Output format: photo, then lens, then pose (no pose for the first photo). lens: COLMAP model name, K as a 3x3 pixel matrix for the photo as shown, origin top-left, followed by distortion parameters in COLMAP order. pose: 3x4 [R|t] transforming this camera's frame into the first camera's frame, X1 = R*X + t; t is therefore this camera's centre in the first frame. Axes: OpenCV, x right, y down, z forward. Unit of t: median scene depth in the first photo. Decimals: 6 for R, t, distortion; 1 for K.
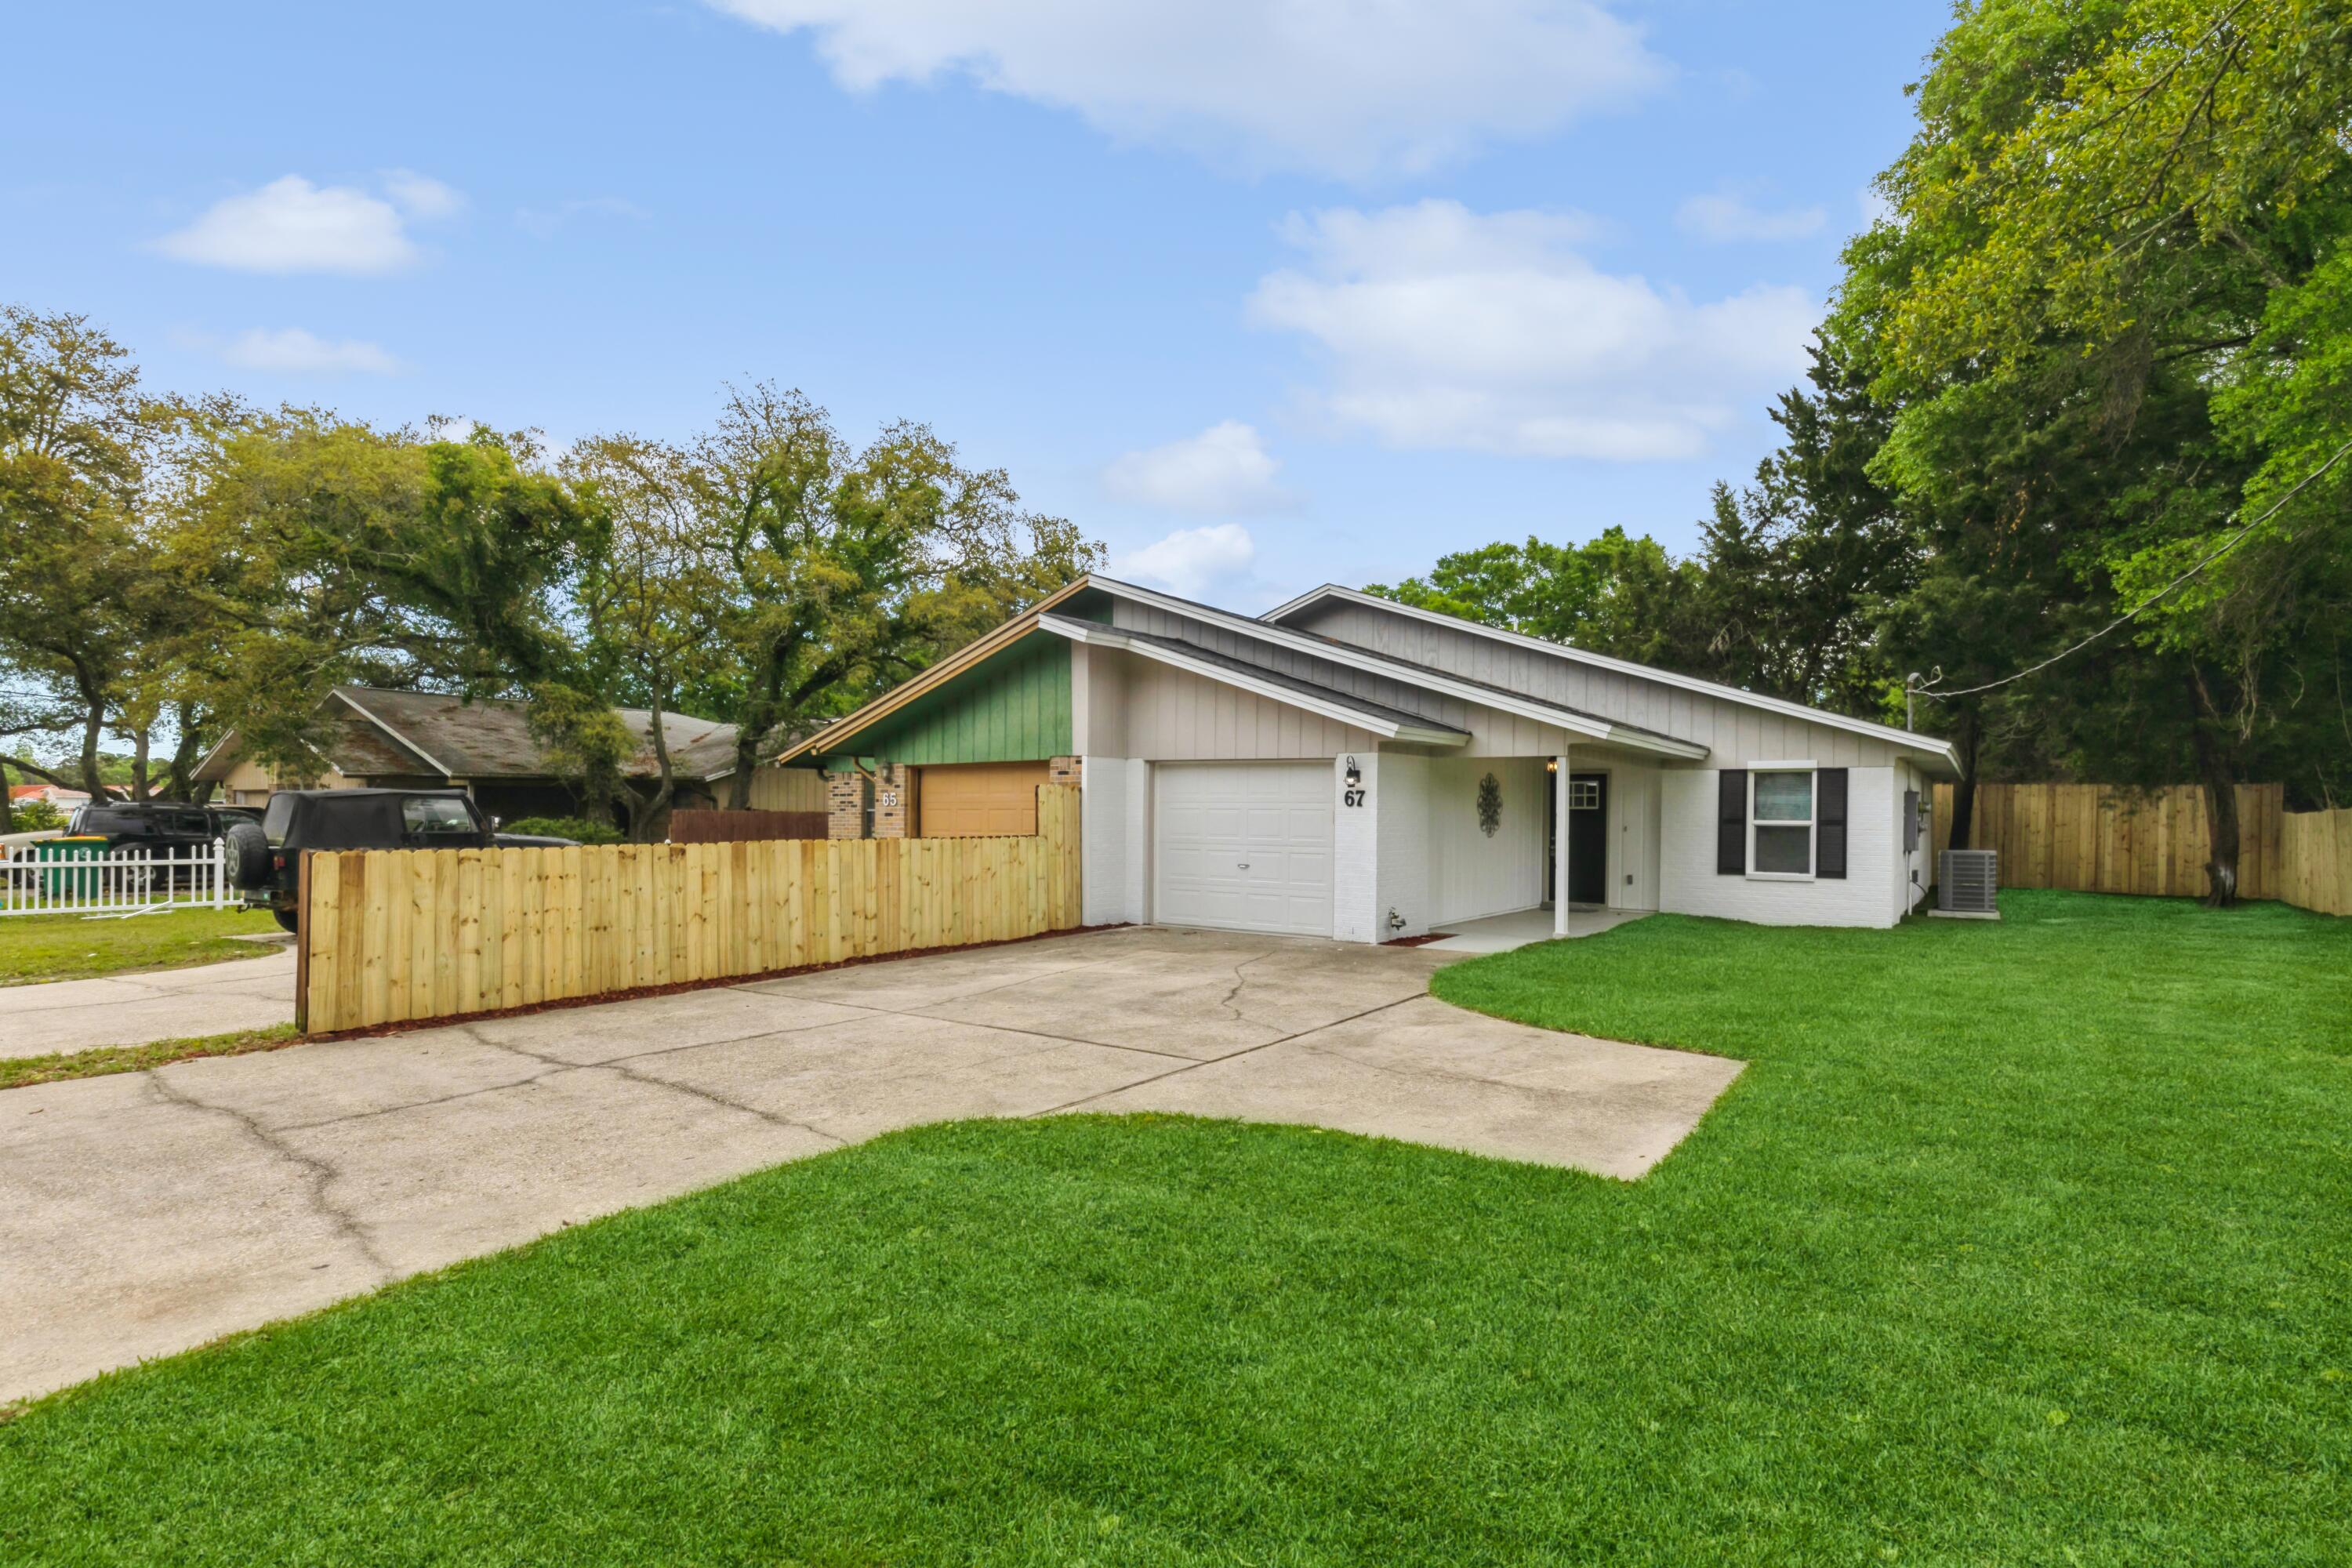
lens RADIAL K [[1108.0, 0, 1204.6], [0, 1108.0, 842.7], [0, 0, 1]] dist [0.015113, -0.000352]
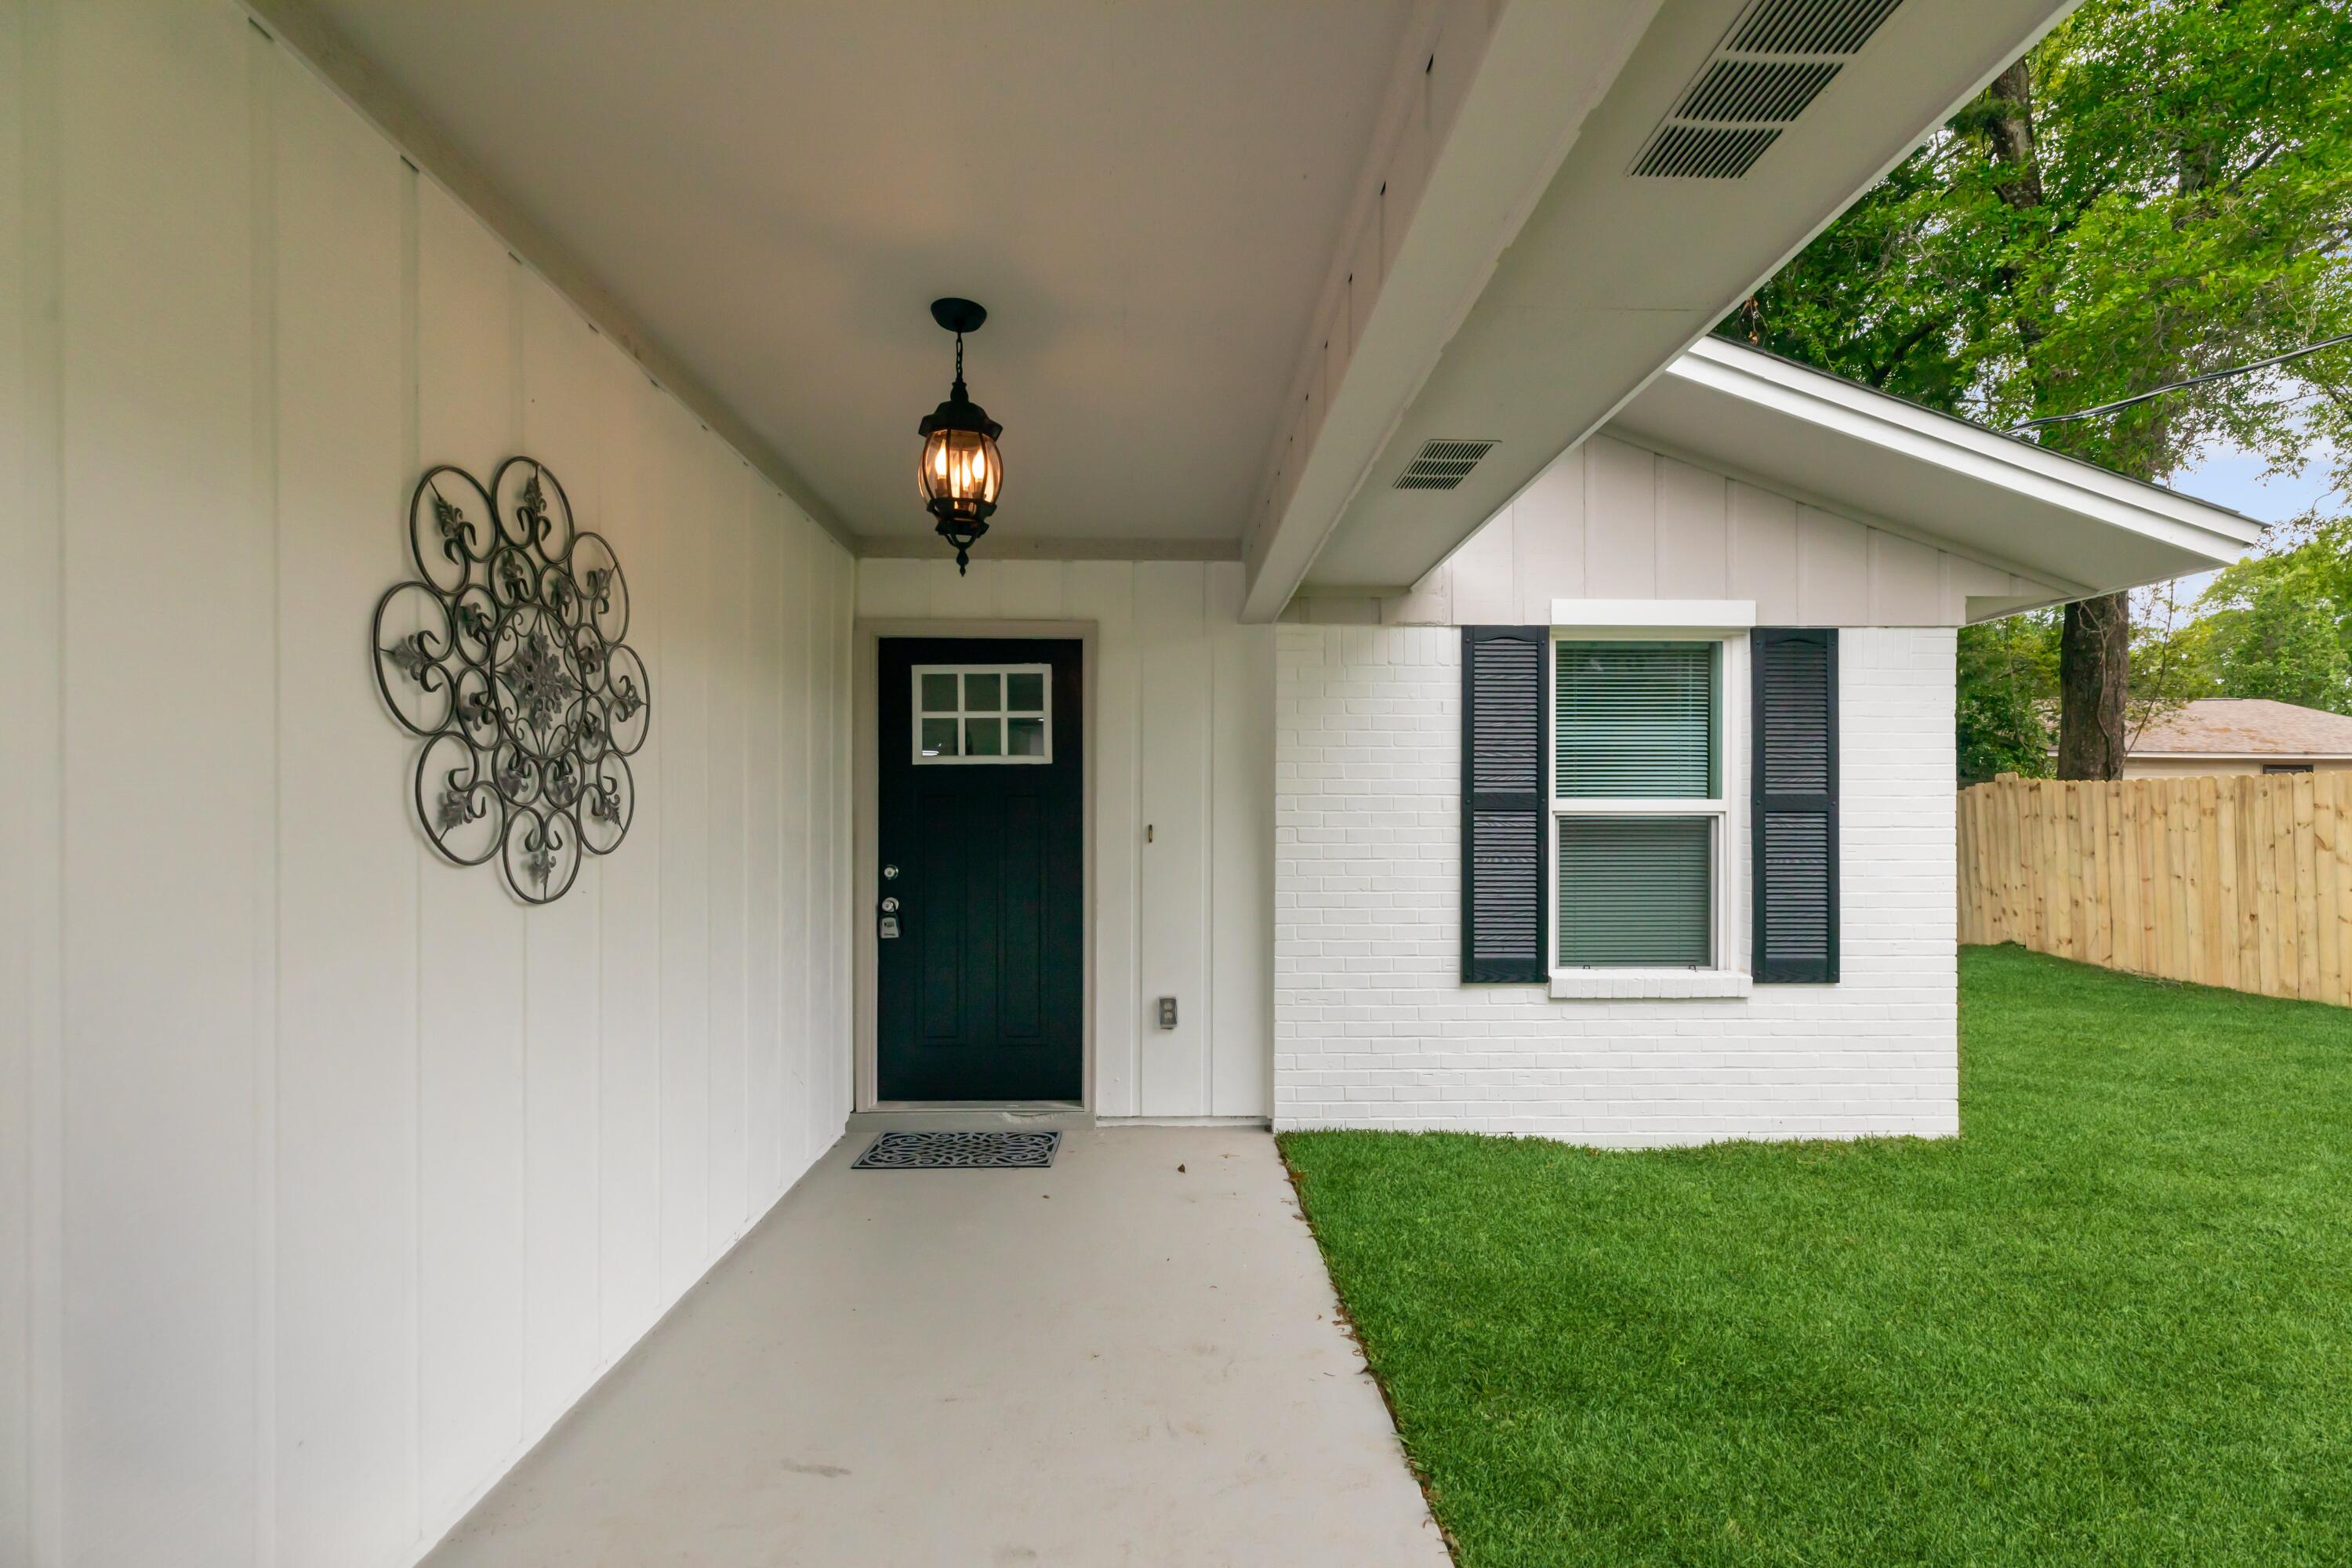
lens RADIAL K [[1080.2, 0, 1189.6], [0, 1080.2, 822.3], [0, 0, 1]] dist [-0.001262, -0.000784]
pose [[0.803608, -0.006404, 0.595125, 0.250371], [0.020733, 0.999636, -0.017240, -0.011599], [-0.594798, 0.026193, 0.803448, 0.866597]]
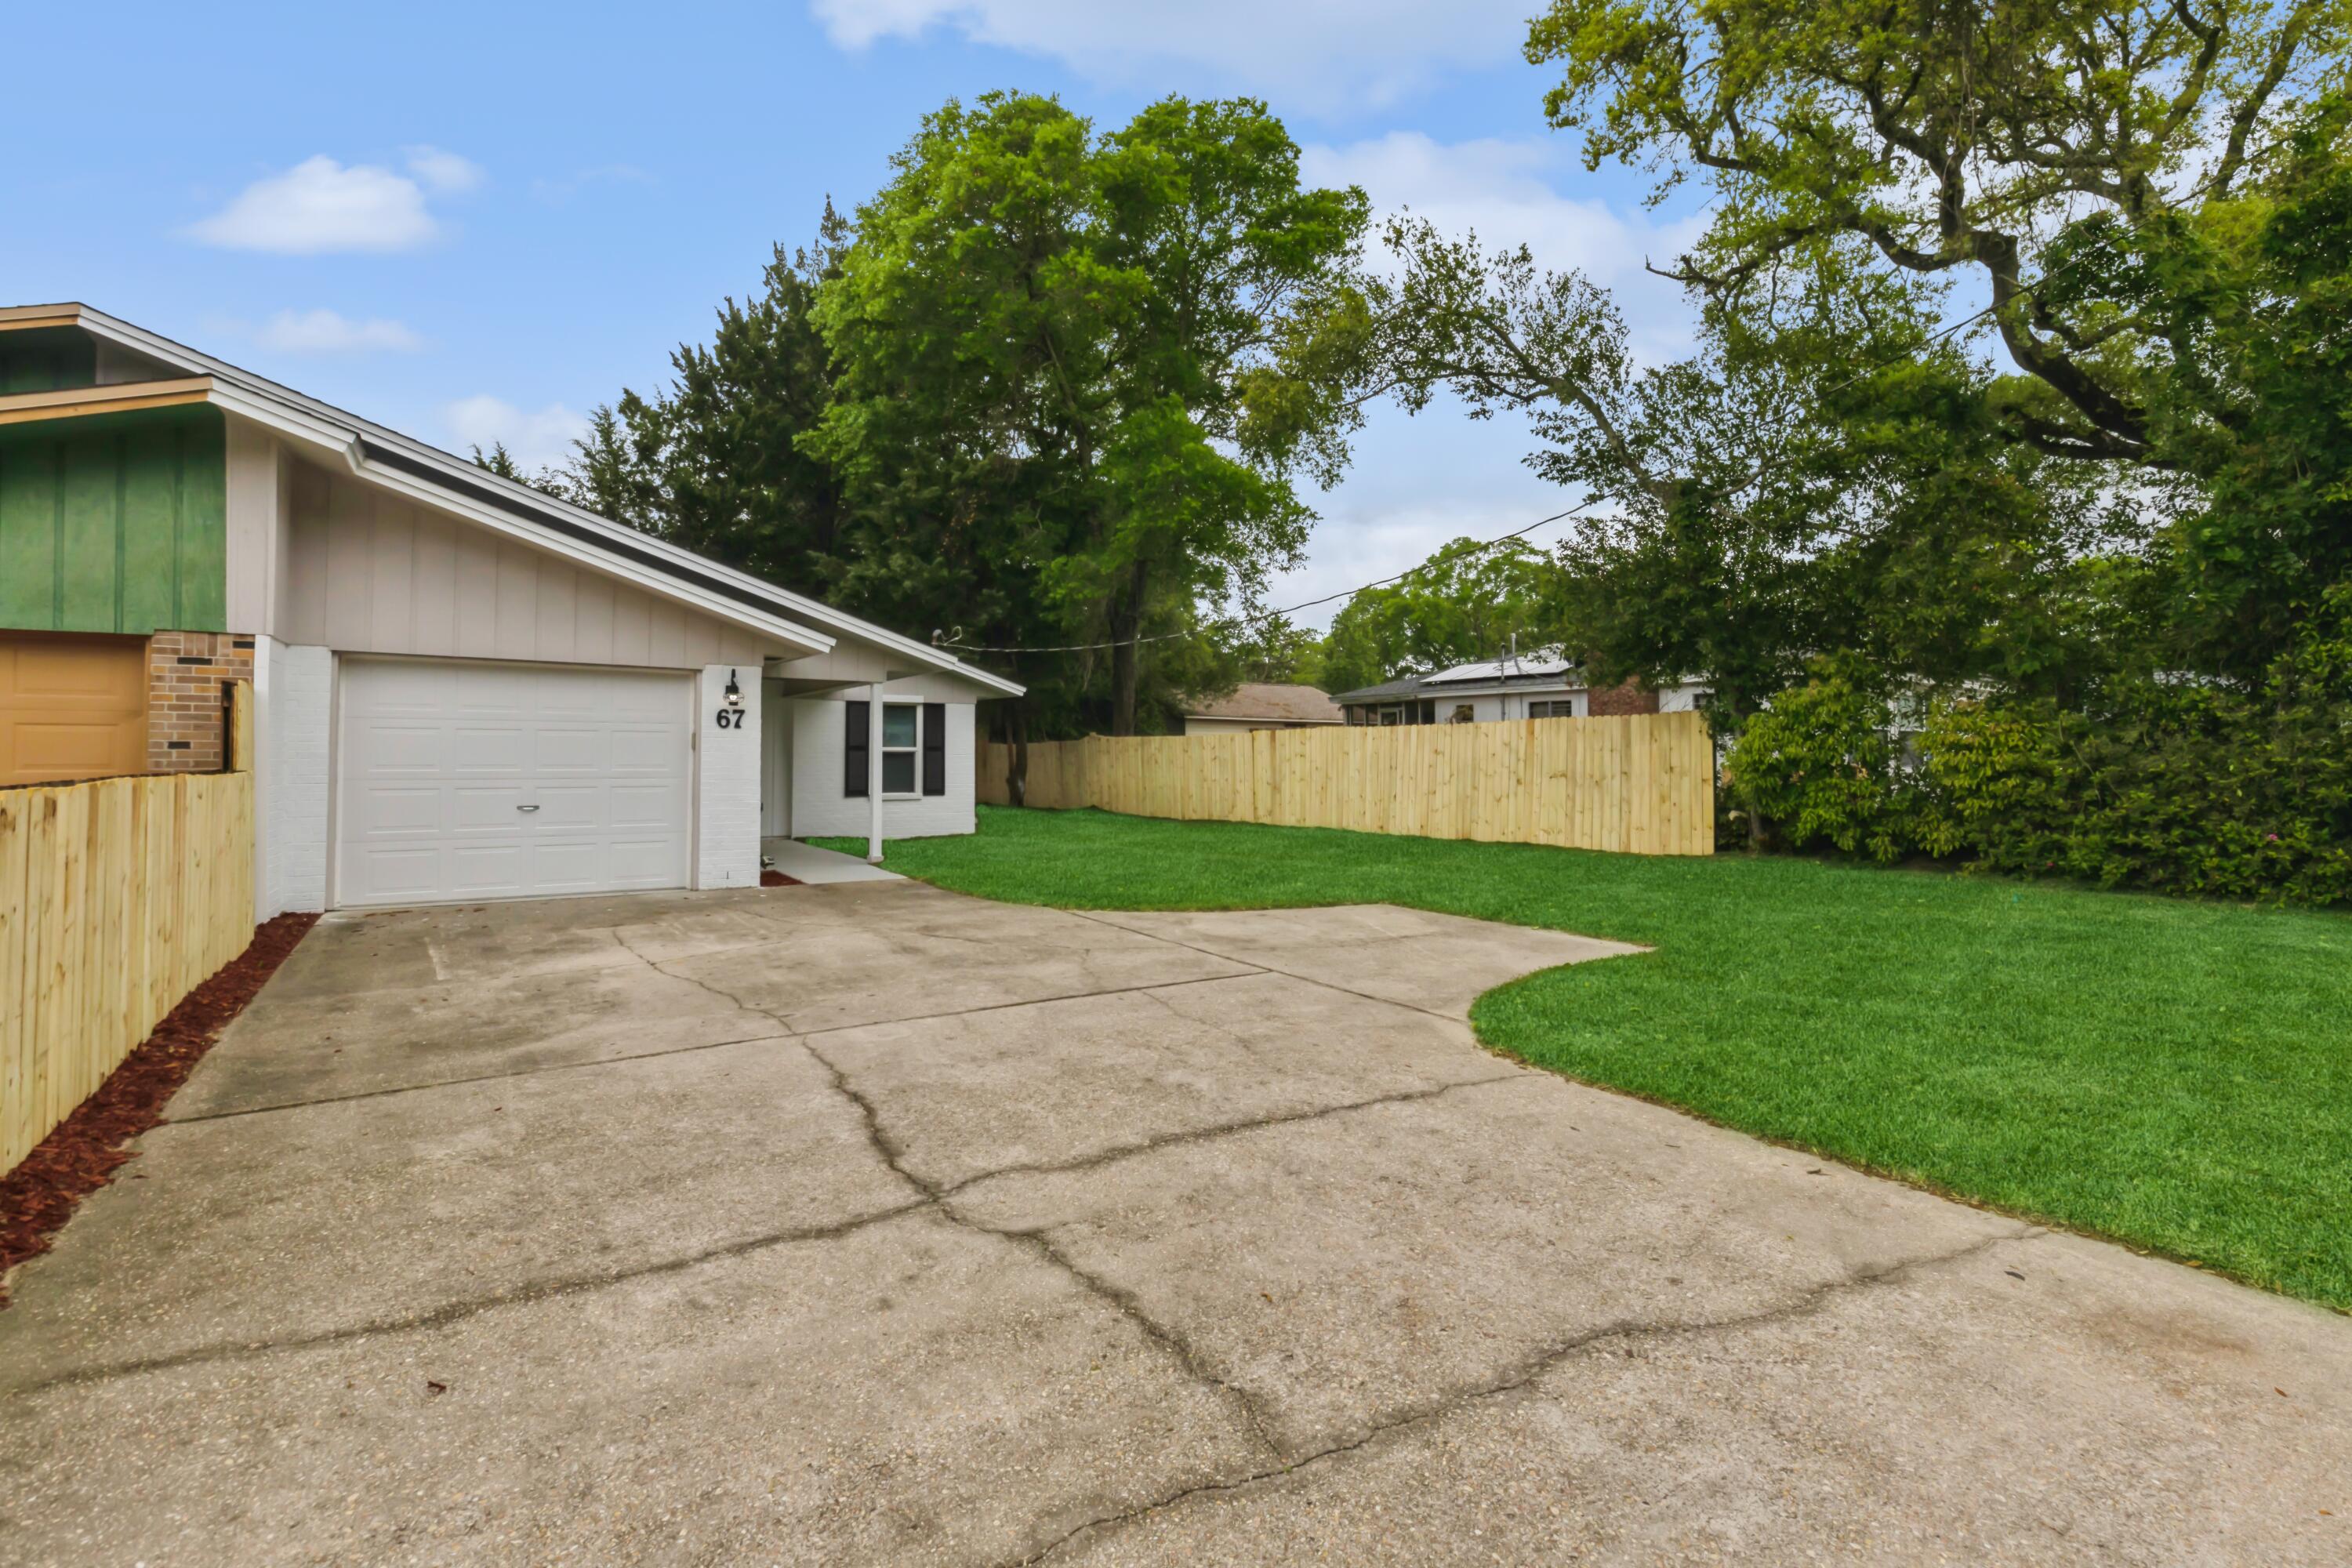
lens RADIAL K [[1083.8, 0, 1176.0], [0, 1083.8, 784.0], [0, 0, 1]] dist [0.005239, 0.000173]
pose [[0.392288, -0.030889, 0.919324, -0.417553], [0.025444, 0.999418, 0.022722, 0.000023], [-0.919490, 0.014478, 0.392846, 0.301368]]
